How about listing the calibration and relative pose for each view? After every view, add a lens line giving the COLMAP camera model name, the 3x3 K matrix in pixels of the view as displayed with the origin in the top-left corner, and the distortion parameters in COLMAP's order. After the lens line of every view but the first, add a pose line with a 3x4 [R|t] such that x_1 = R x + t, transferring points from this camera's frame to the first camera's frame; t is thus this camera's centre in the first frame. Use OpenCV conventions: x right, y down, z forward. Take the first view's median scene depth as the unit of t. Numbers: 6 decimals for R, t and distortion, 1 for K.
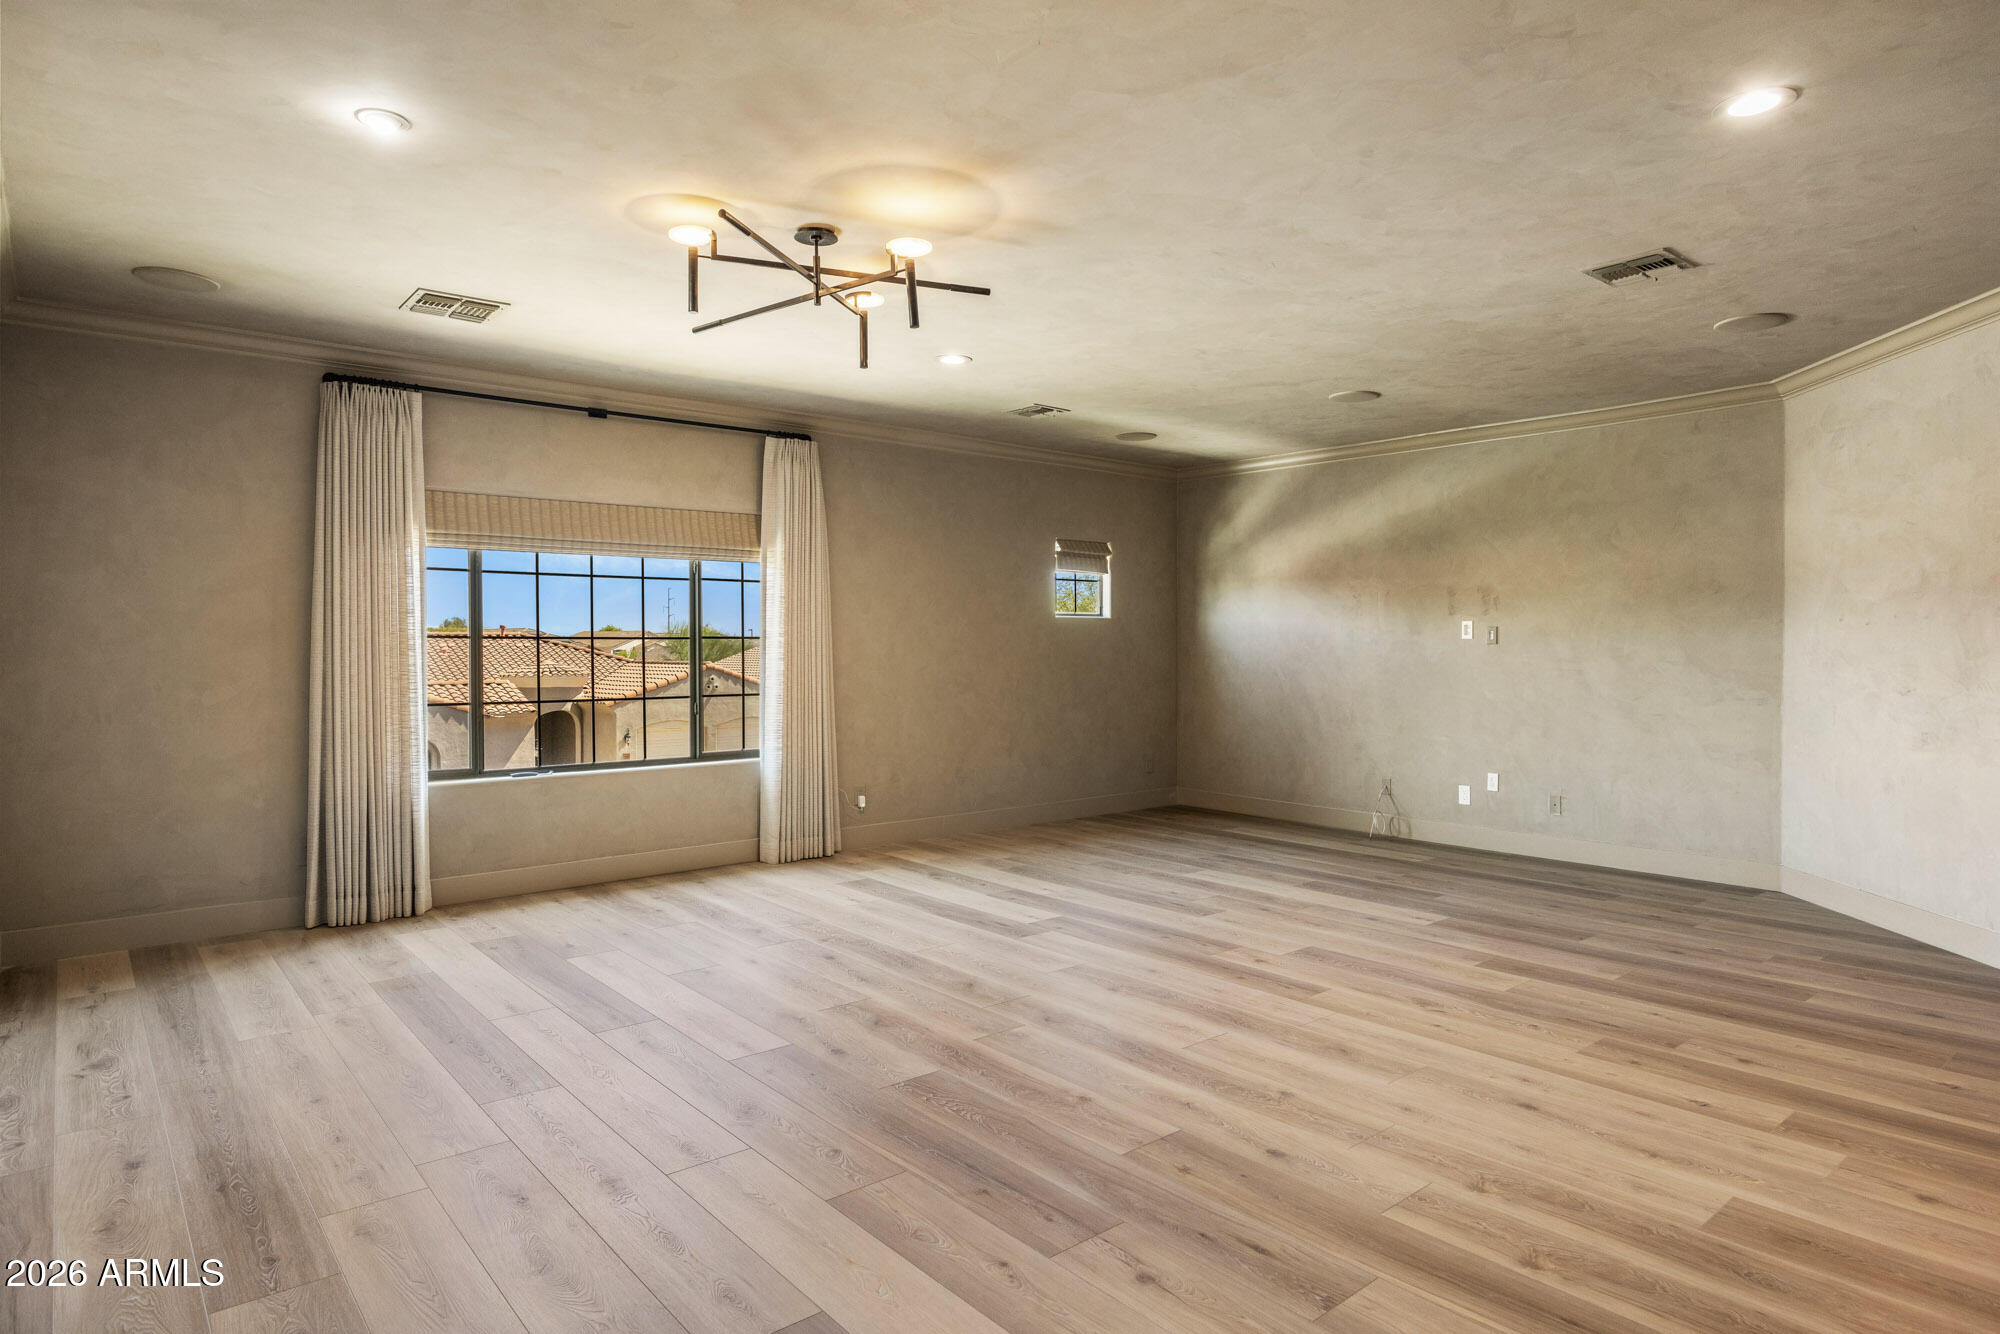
lens RADIAL K [[1151.7, 0, 1001.9], [0, 1151.7, 669.3], [0, 0, 1]] dist [0.003531, 0.000592]
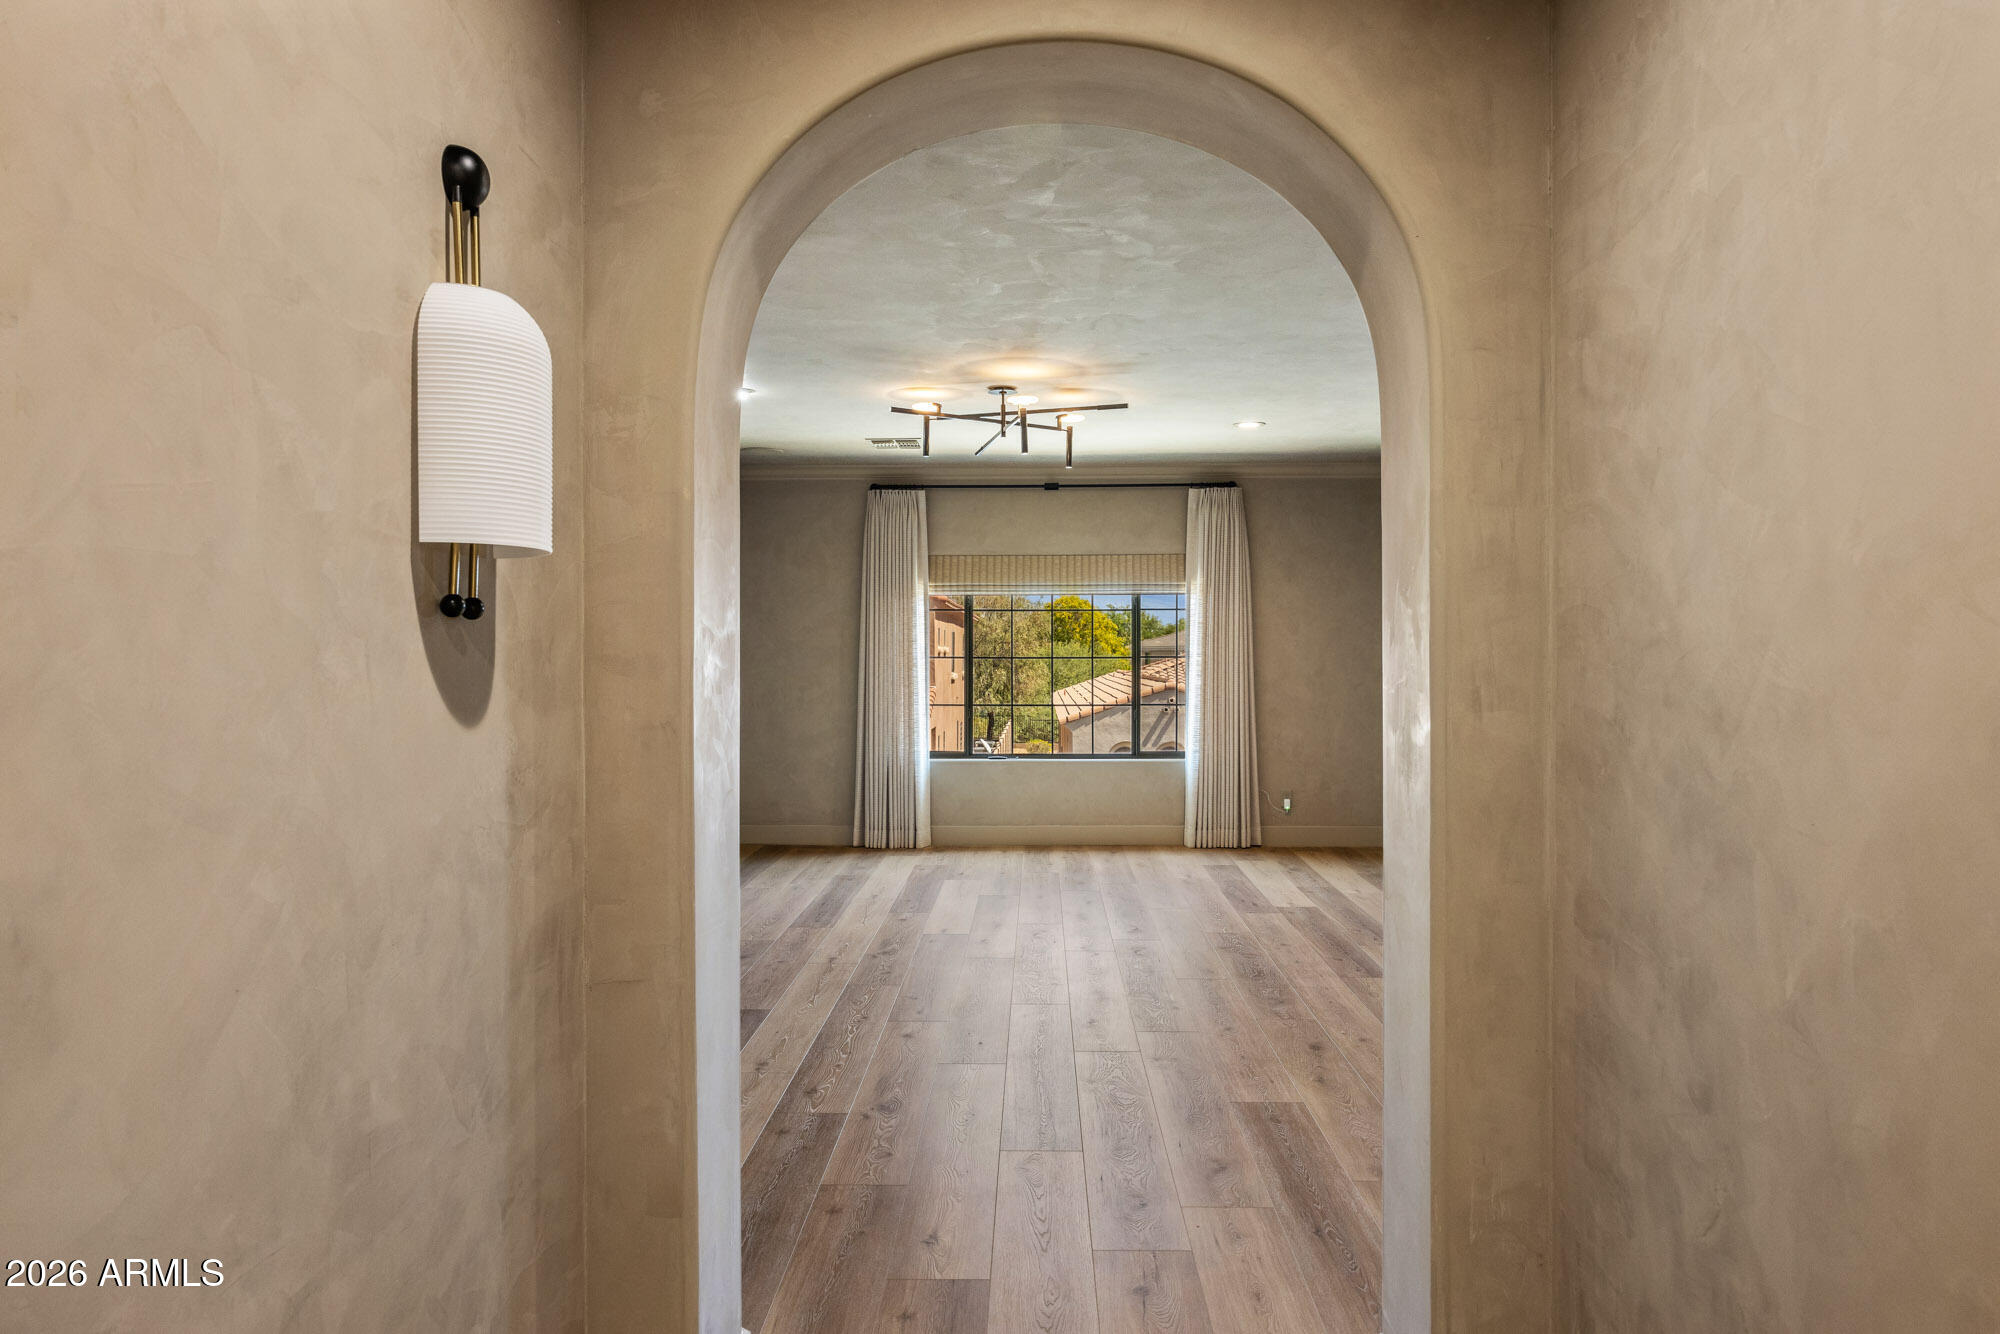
lens RADIAL K [[1298.4, 0, 998.5], [0, 1298.4, 661.7], [0, 0, 1]] dist [-0.058253, -0.000253]
pose [[0.748877, 0.008005, -0.662661, 0.610634], [-0.015828, 0.999858, -0.005808, -0.013982], [0.662520, 0.014838, 0.748897, -0.150455]]
